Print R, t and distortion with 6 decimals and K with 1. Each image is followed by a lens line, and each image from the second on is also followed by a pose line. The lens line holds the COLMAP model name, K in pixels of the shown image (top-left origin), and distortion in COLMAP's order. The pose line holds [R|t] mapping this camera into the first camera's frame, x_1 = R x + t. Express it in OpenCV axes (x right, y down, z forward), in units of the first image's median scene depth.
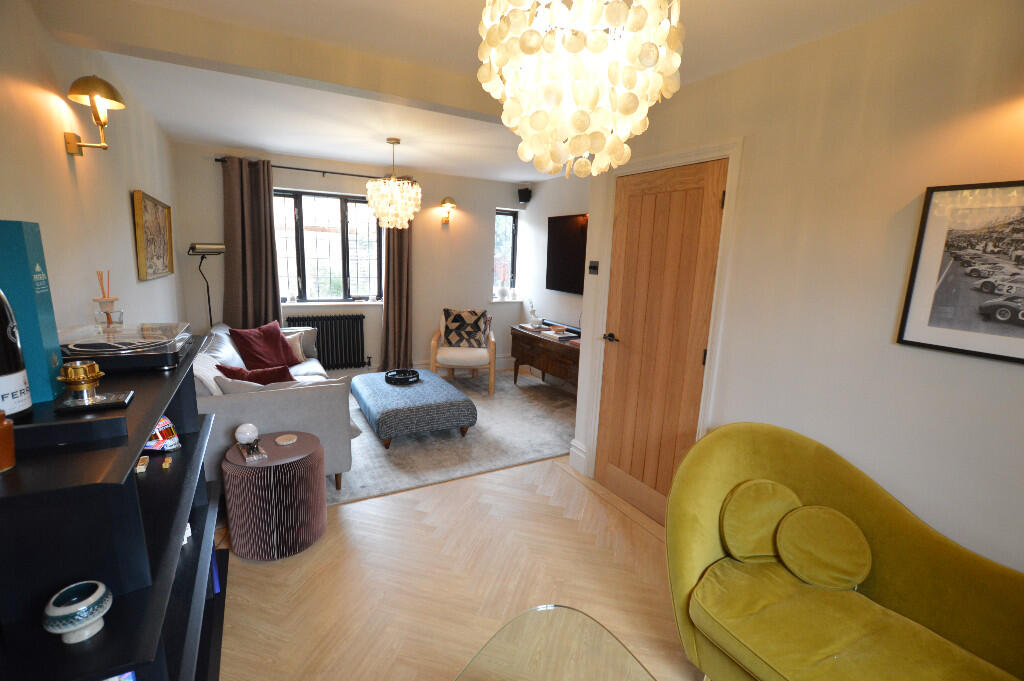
lens RADIAL K [[458.1, 0, 516.0], [0, 458.1, 345.6], [0, 0, 1]] dist [-0.038065, 0.007986]
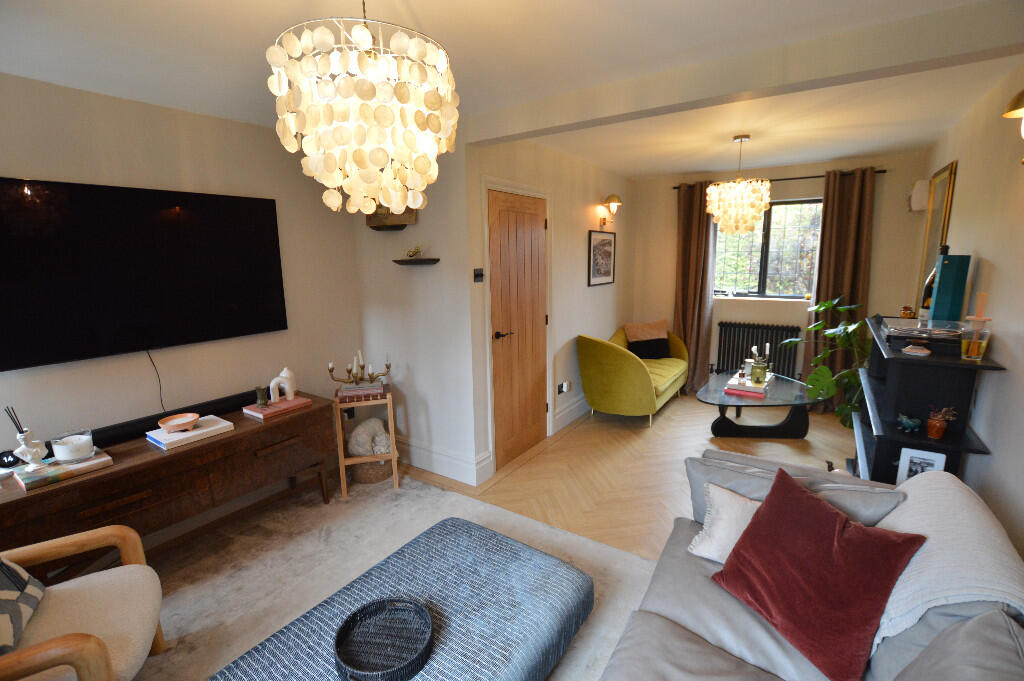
lens RADIAL K [[458.1, 0, 516.0], [0, 458.1, 345.6], [0, 0, 1]] dist [-0.038065, 0.007986]
pose [[-0.446532, -0.201300, 0.871830, -0.446296], [0.176618, 0.935365, 0.306429, -0.186173], [-0.877163, 0.290811, -0.382117, 0.793954]]
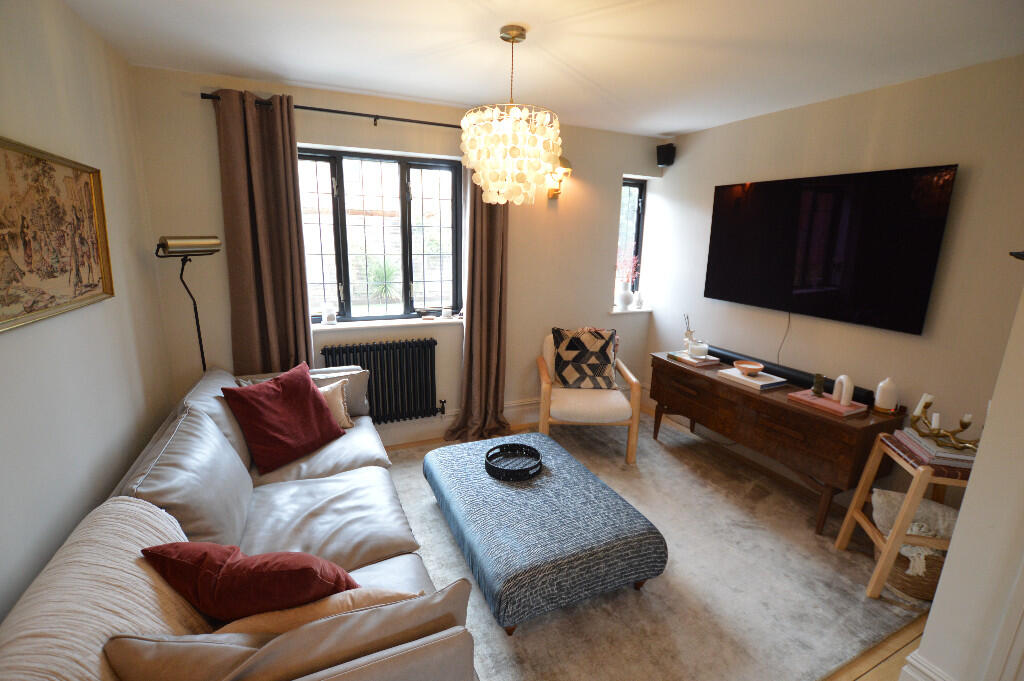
lens RADIAL K [[458.1, 0, 516.0], [0, 458.1, 345.6], [0, 0, 1]] dist [-0.038065, 0.007986]
pose [[0.996734, 0.005002, -0.080595, -0.161822], [-0.001887, 0.999250, 0.038678, -0.083673], [0.080728, -0.038400, 0.995996, 0.343474]]
